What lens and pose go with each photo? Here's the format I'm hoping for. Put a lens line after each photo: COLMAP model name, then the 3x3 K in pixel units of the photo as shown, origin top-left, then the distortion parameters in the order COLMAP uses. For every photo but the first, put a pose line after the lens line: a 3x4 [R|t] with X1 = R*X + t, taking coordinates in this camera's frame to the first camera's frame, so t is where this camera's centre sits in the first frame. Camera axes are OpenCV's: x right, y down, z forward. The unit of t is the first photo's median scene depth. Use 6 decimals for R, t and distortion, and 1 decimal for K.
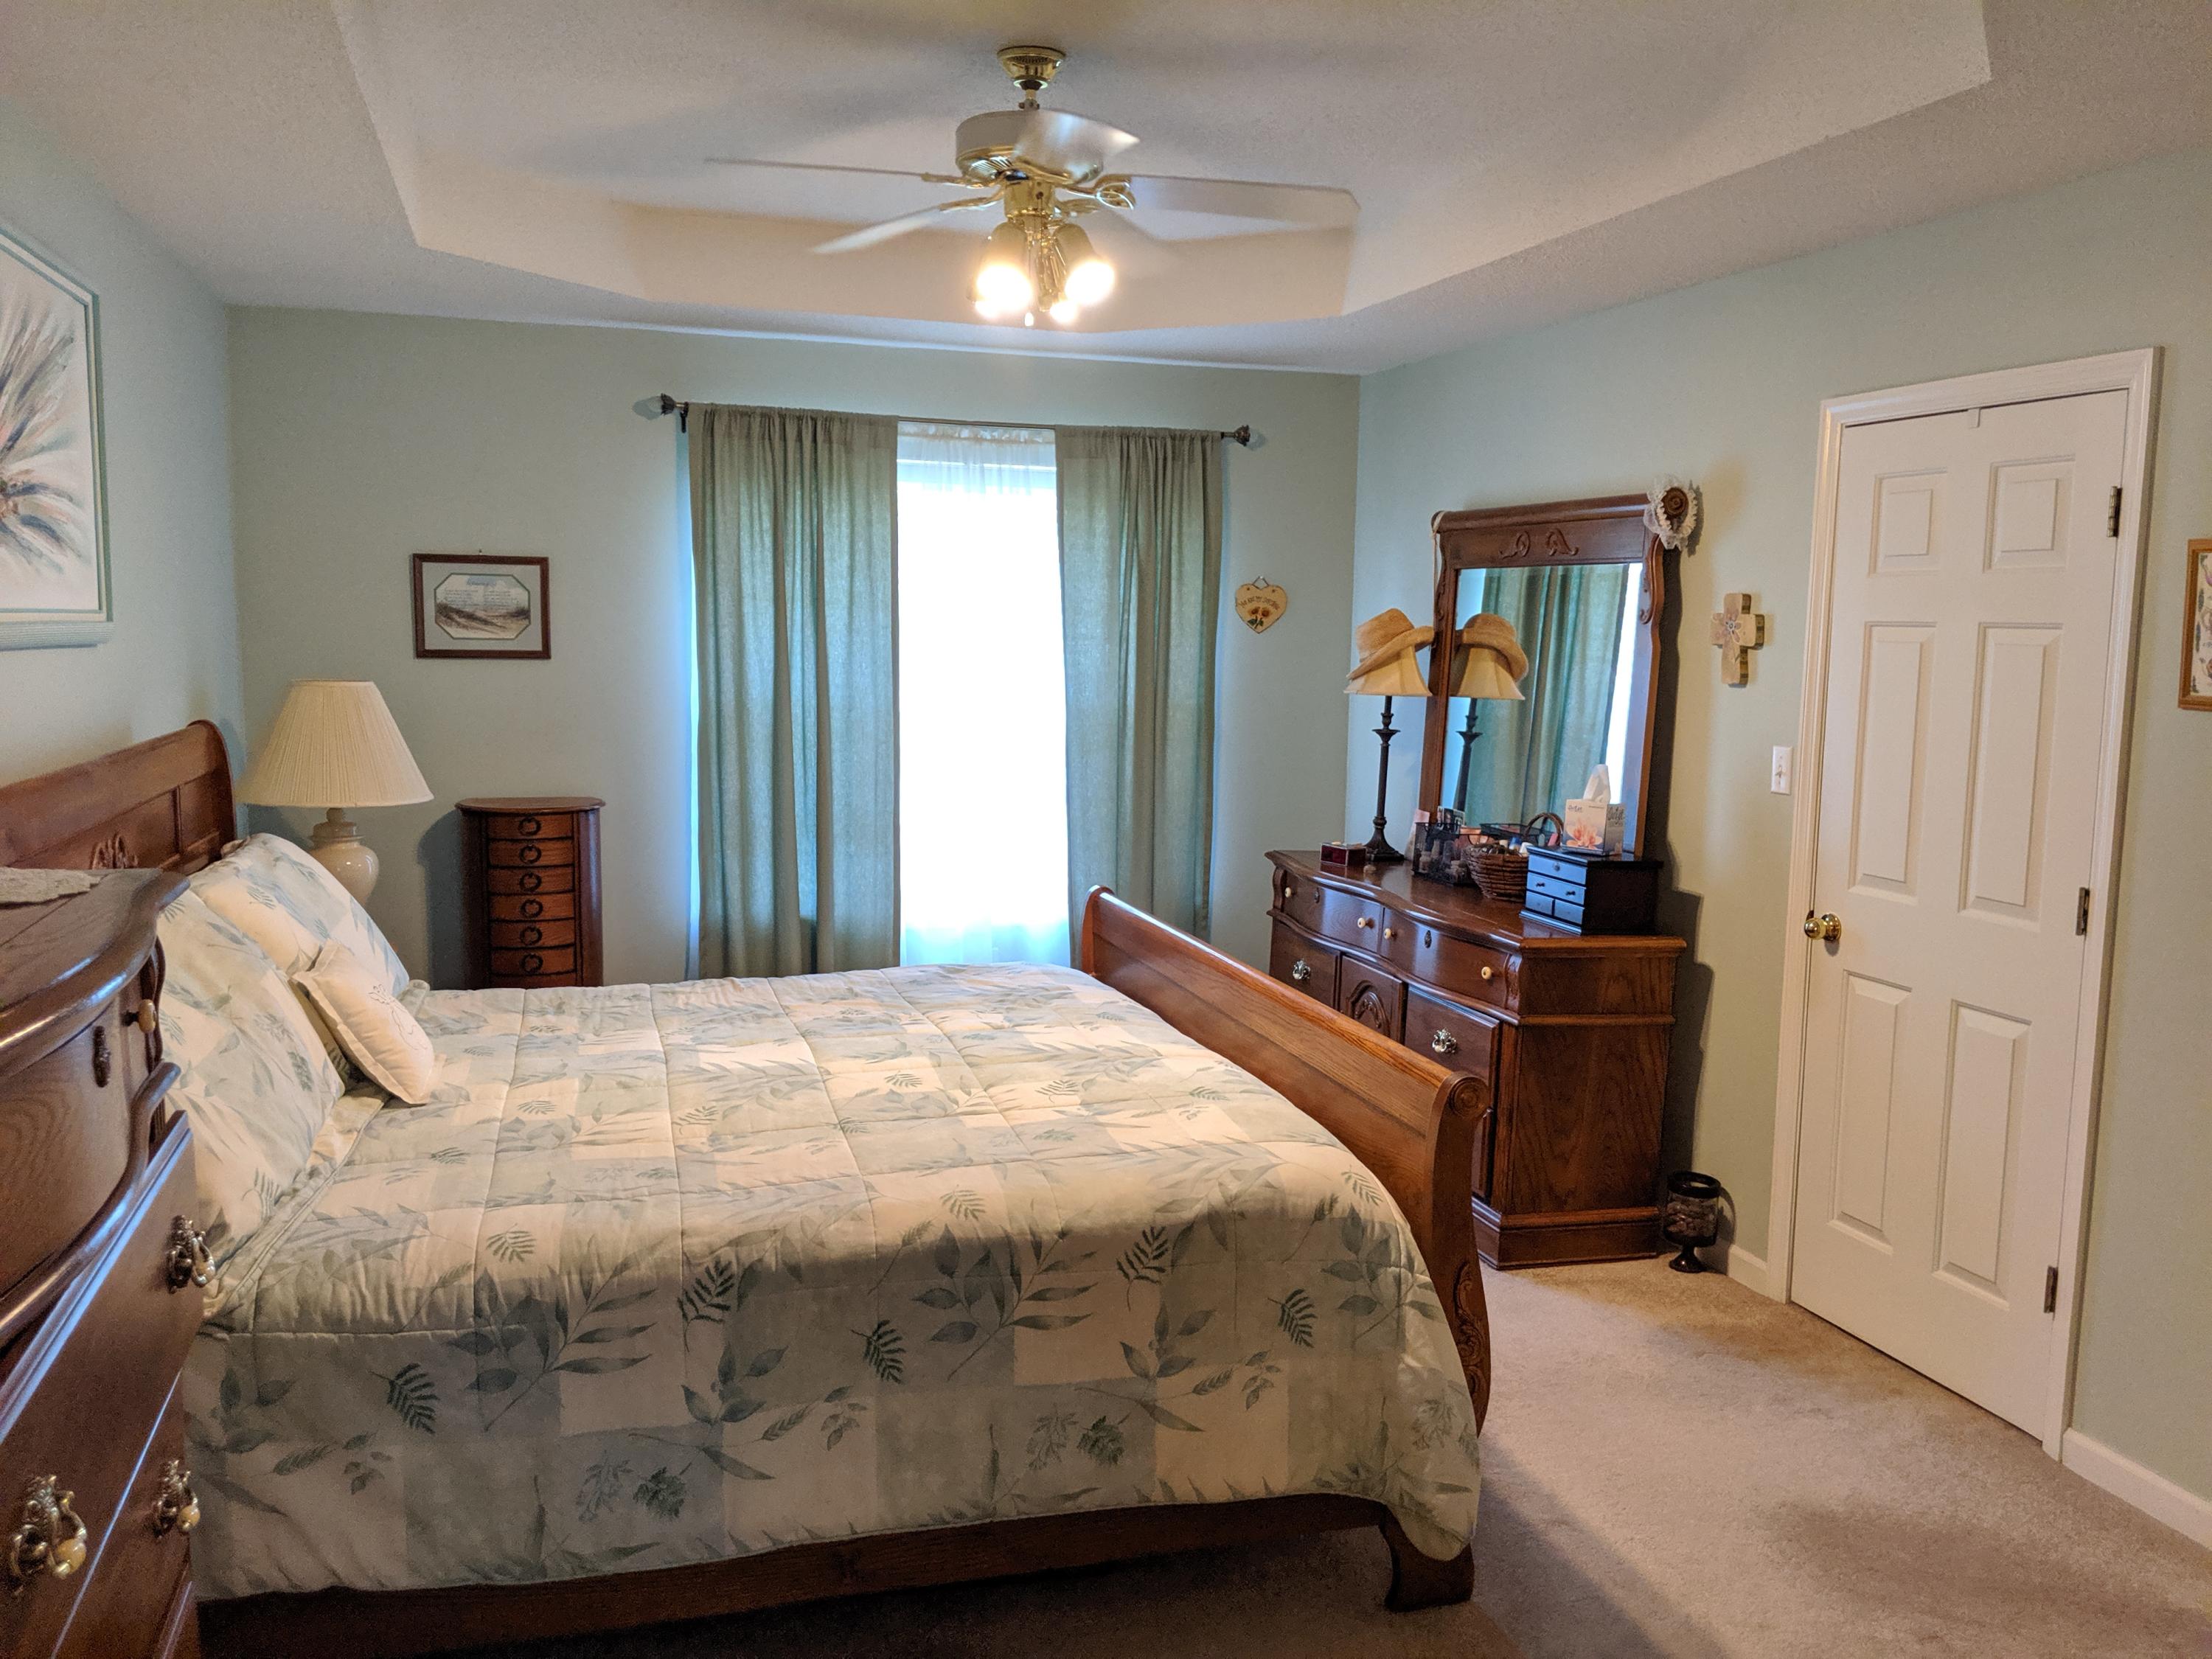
lens RADIAL K [[1740.4, 0, 1104.0], [0, 1740.4, 825.7], [0, 0, 1]] dist [0.060122, -0.116742]
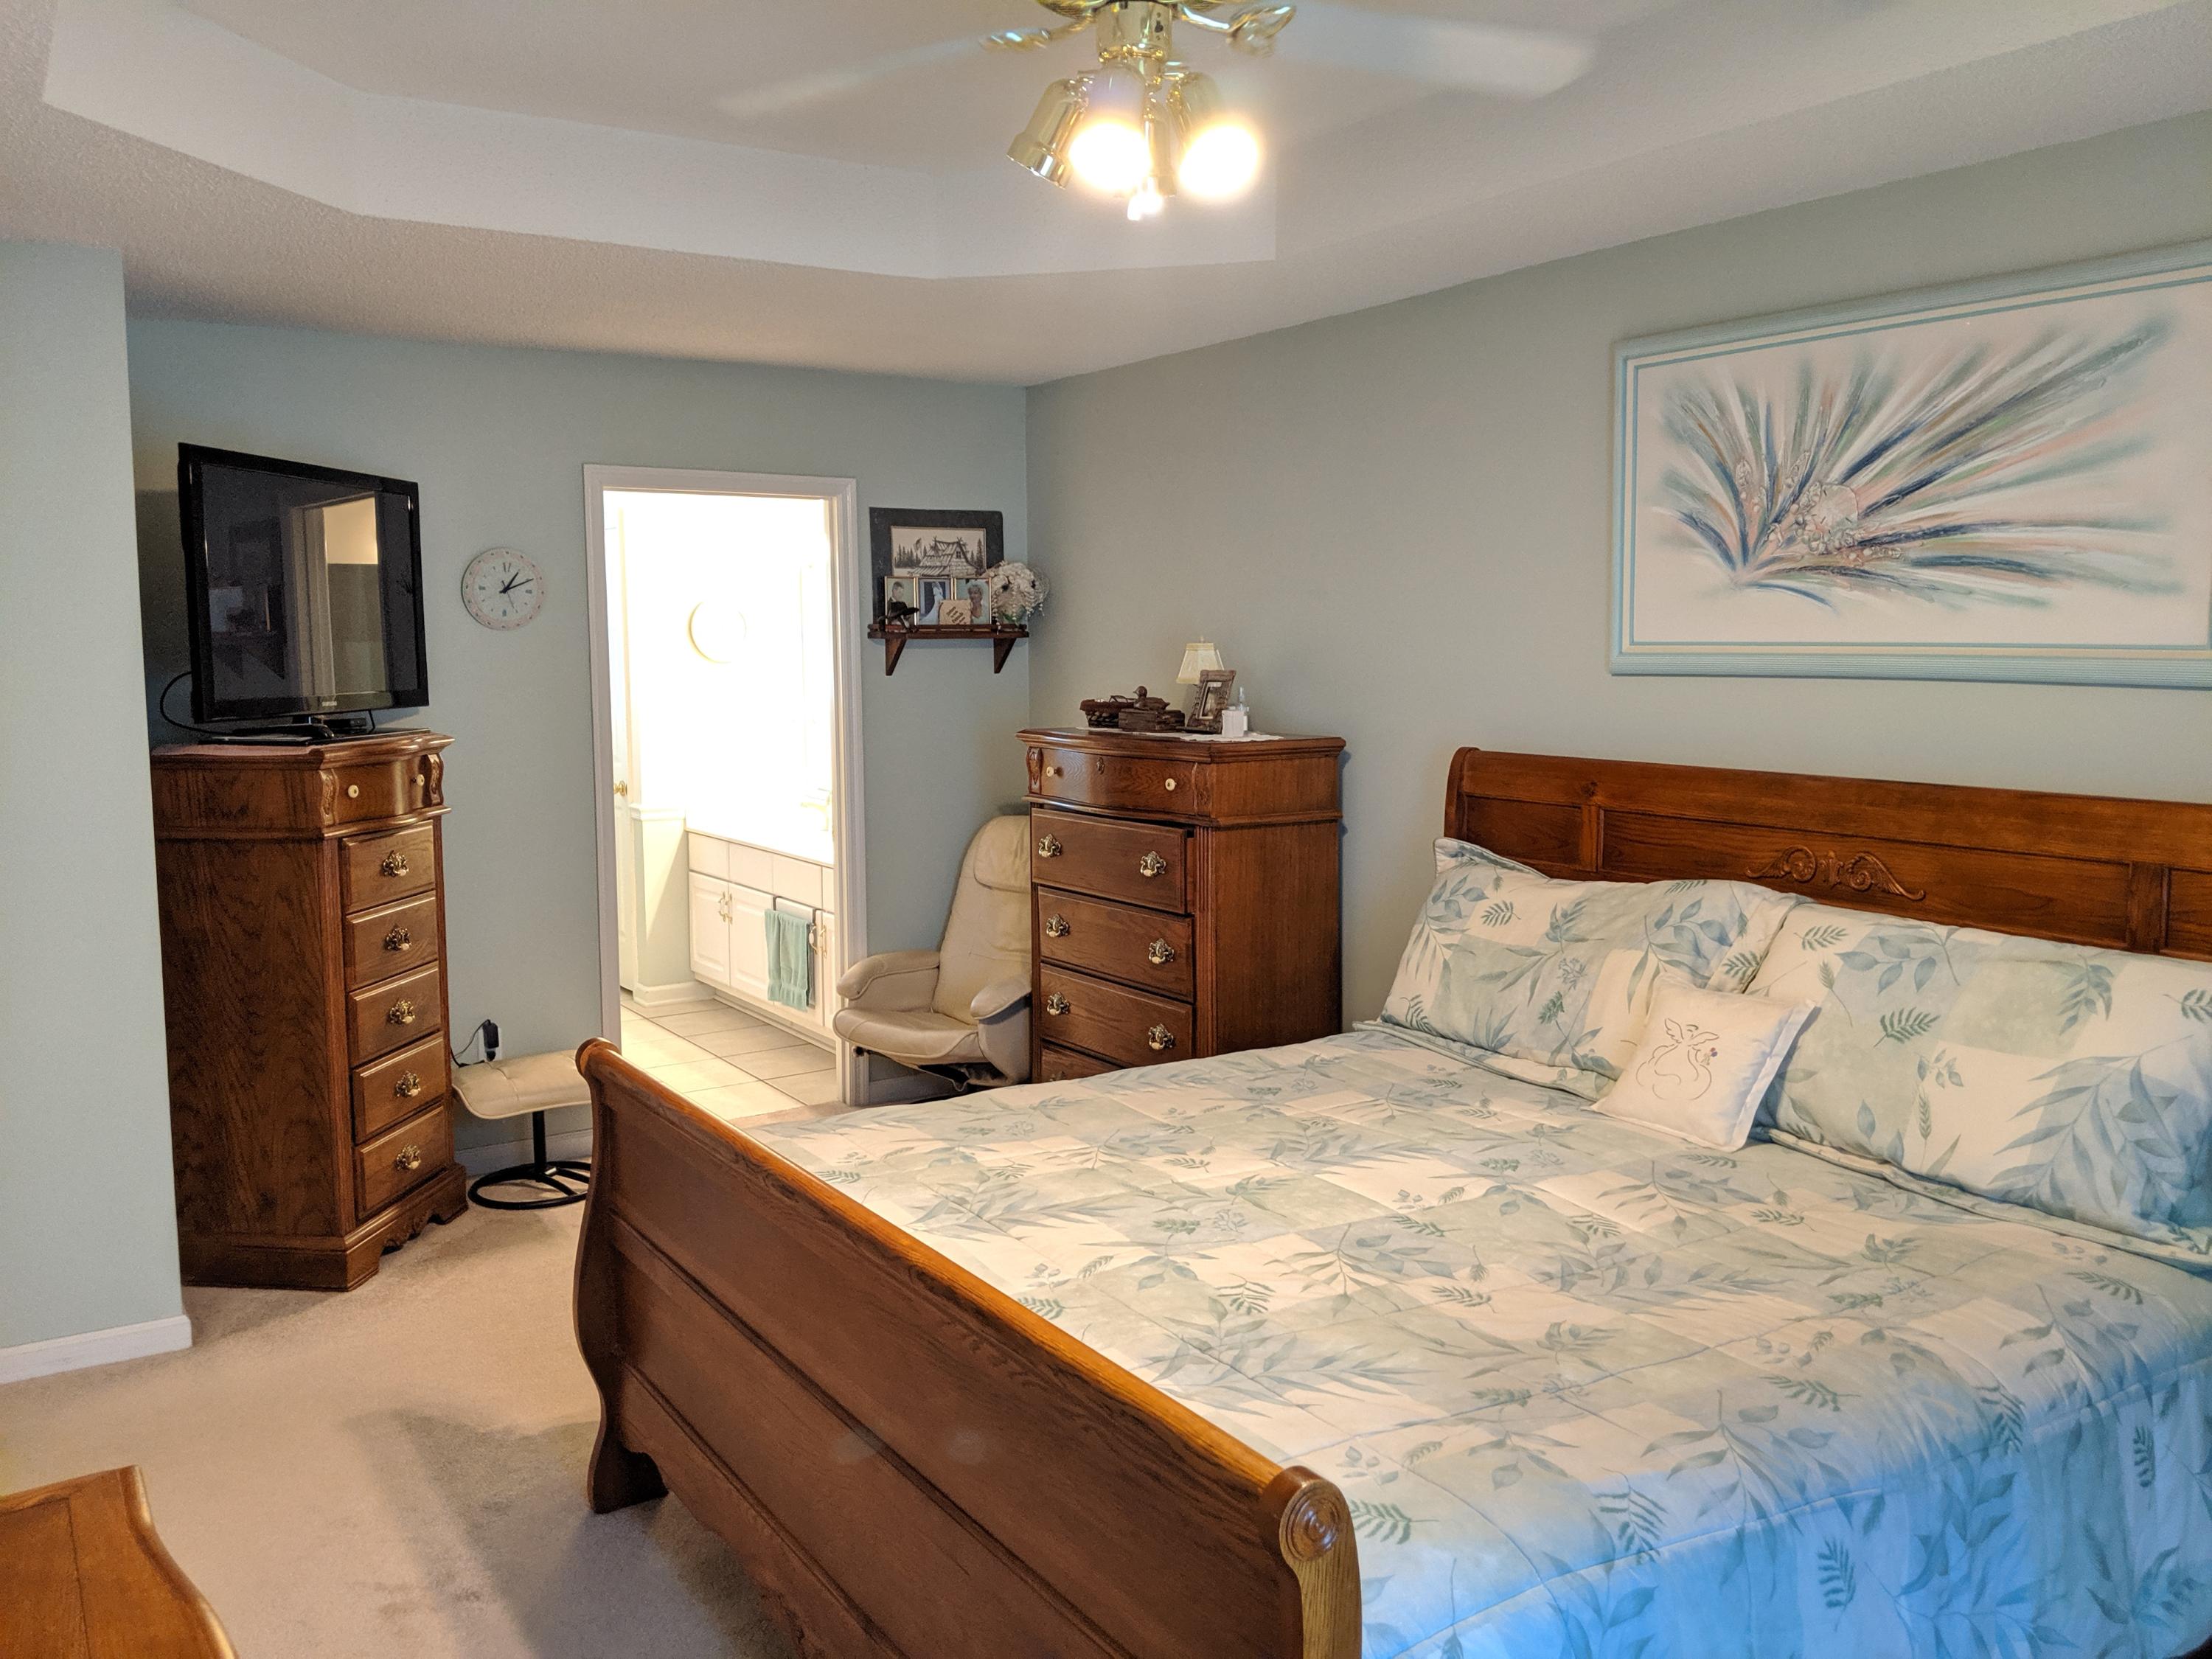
lens RADIAL K [[1740.4, 0, 1068.9], [0, 1740.4, 798.7], [0, 0, 1]] dist [0.060122, -0.116742]
pose [[-0.964725, 0.013656, -0.262905, 0.185867], [-0.041991, 0.977886, 0.204880, -0.228744], [0.259889, 0.208693, -0.942818, 1.895254]]
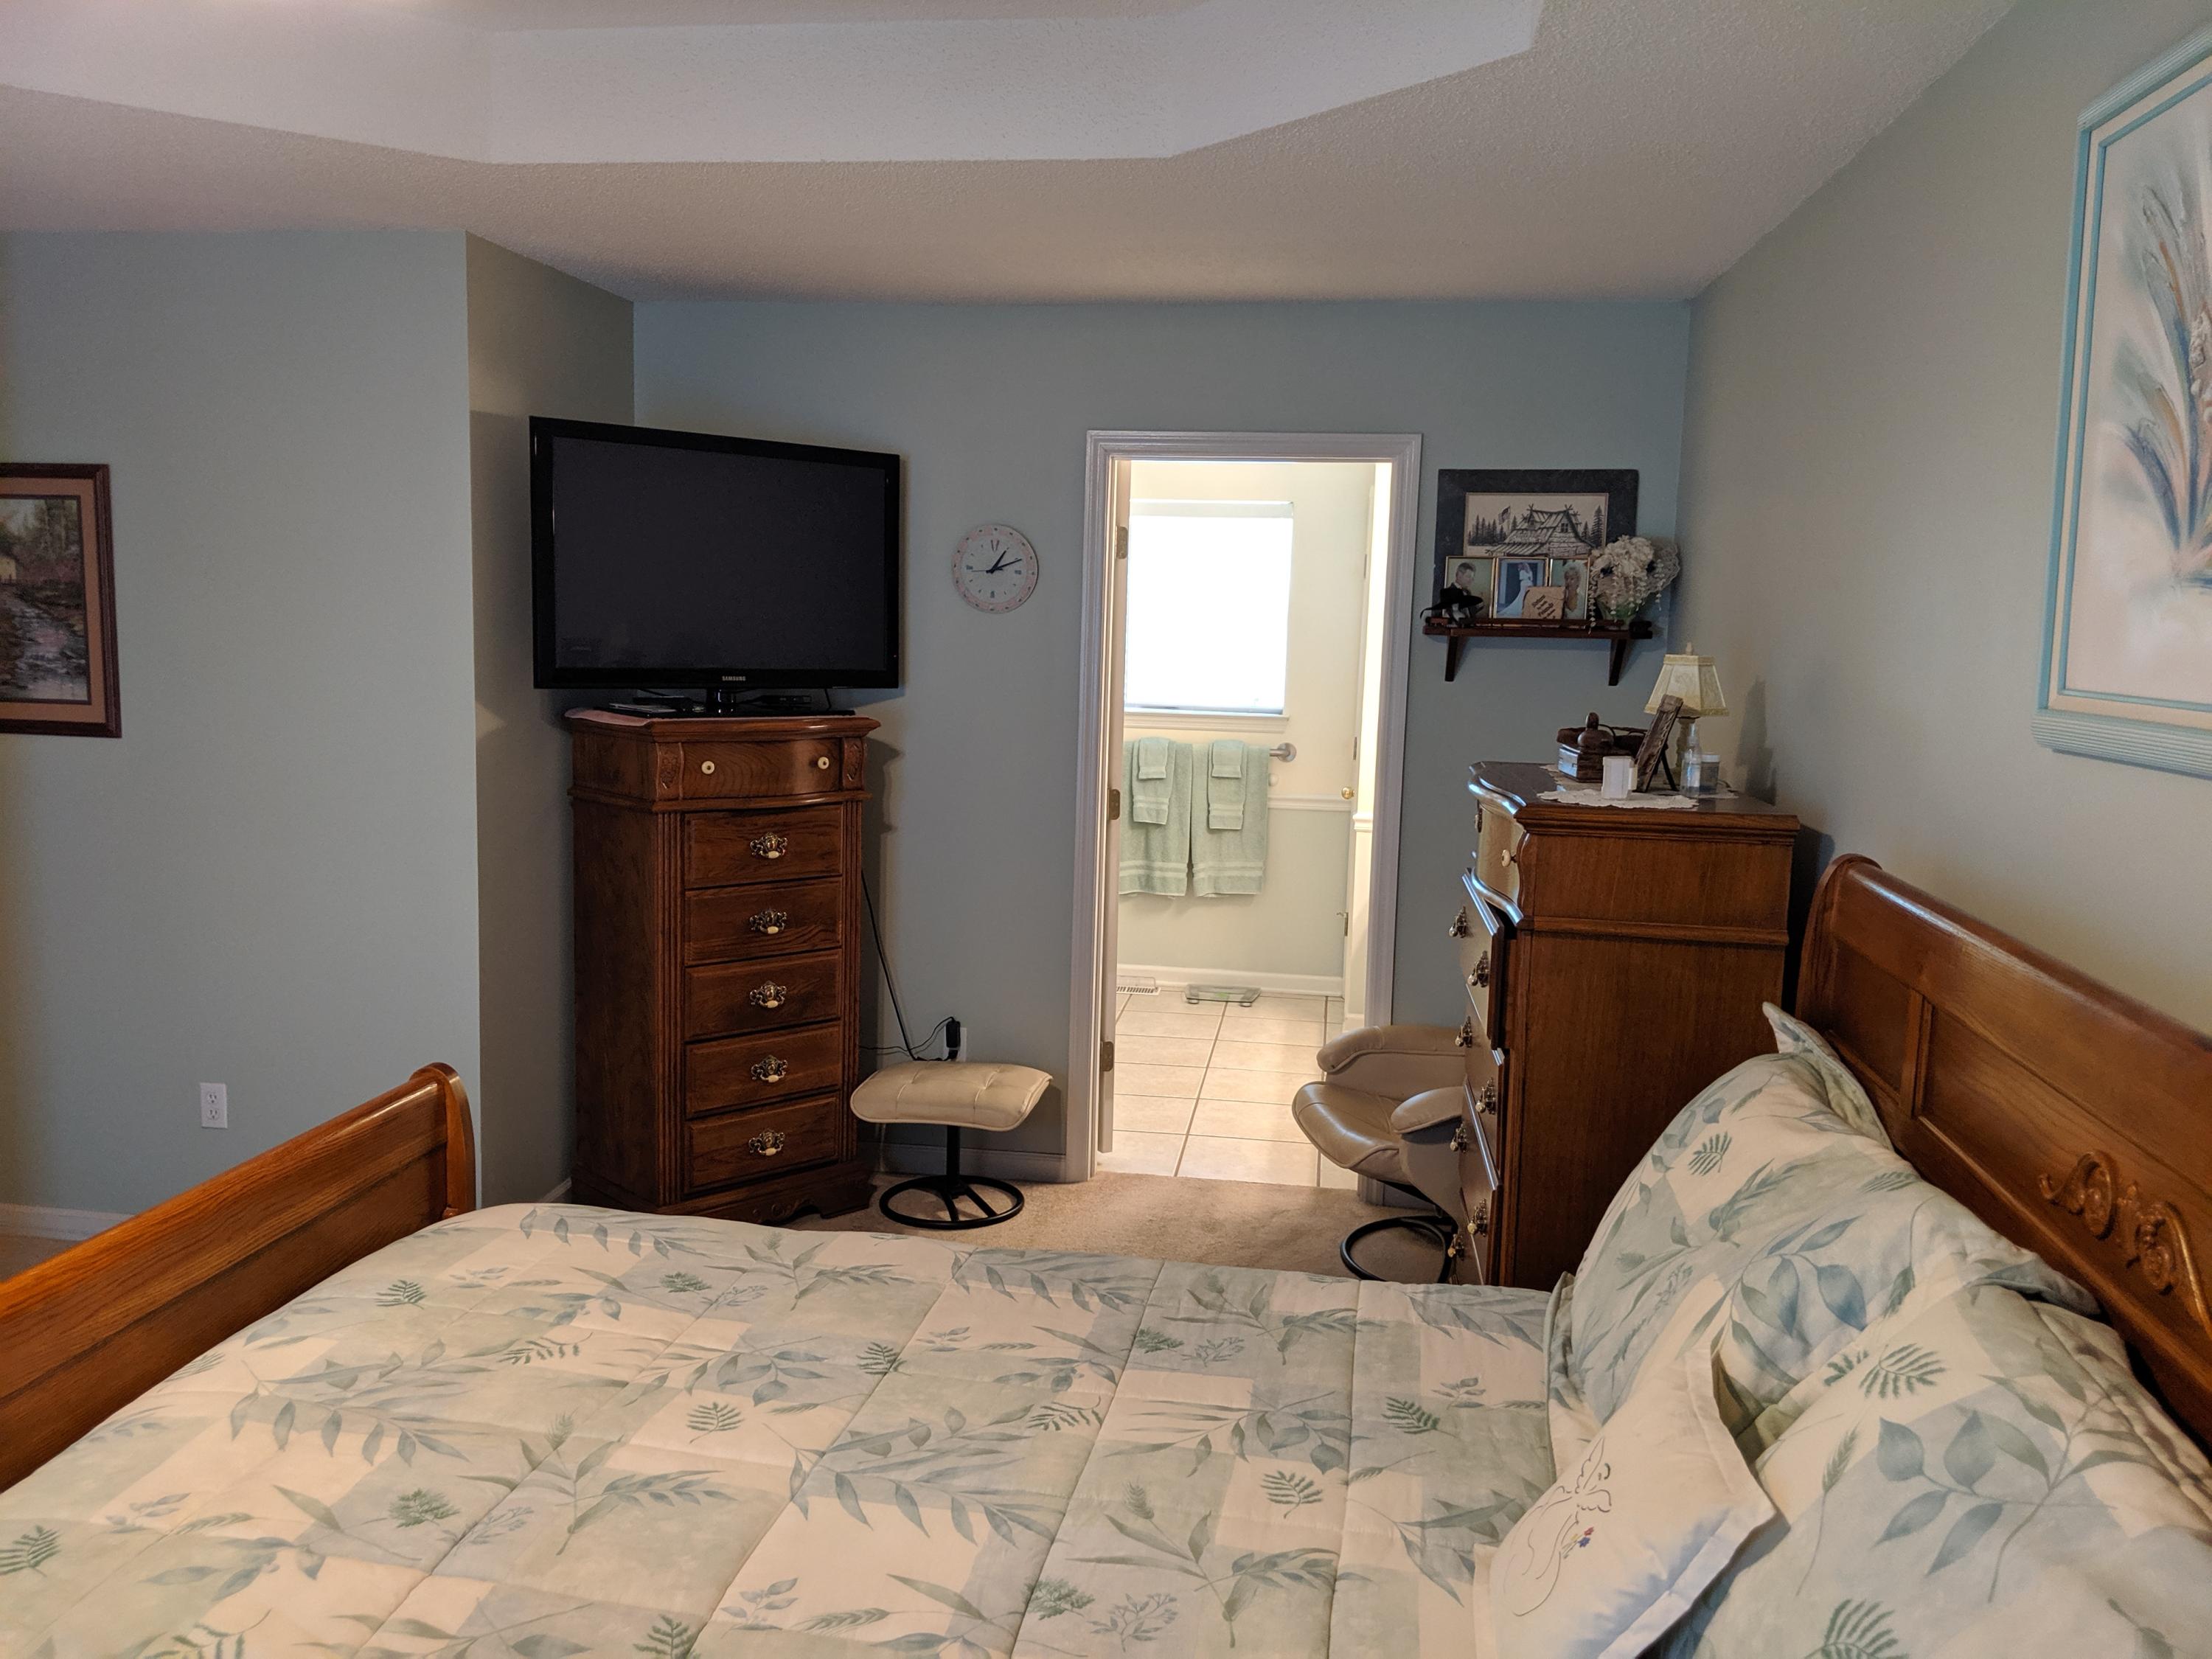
lens RADIAL K [[1740.4, 0, 1096.3], [0, 1740.4, 820.7], [0, 0, 1]] dist [0.060122, -0.116742]
pose [[-0.901149, -0.089991, 0.424067, -0.501408], [0.014193, 0.971568, 0.236336, -0.207852], [-0.433277, 0.218993, -0.874250, 1.515926]]
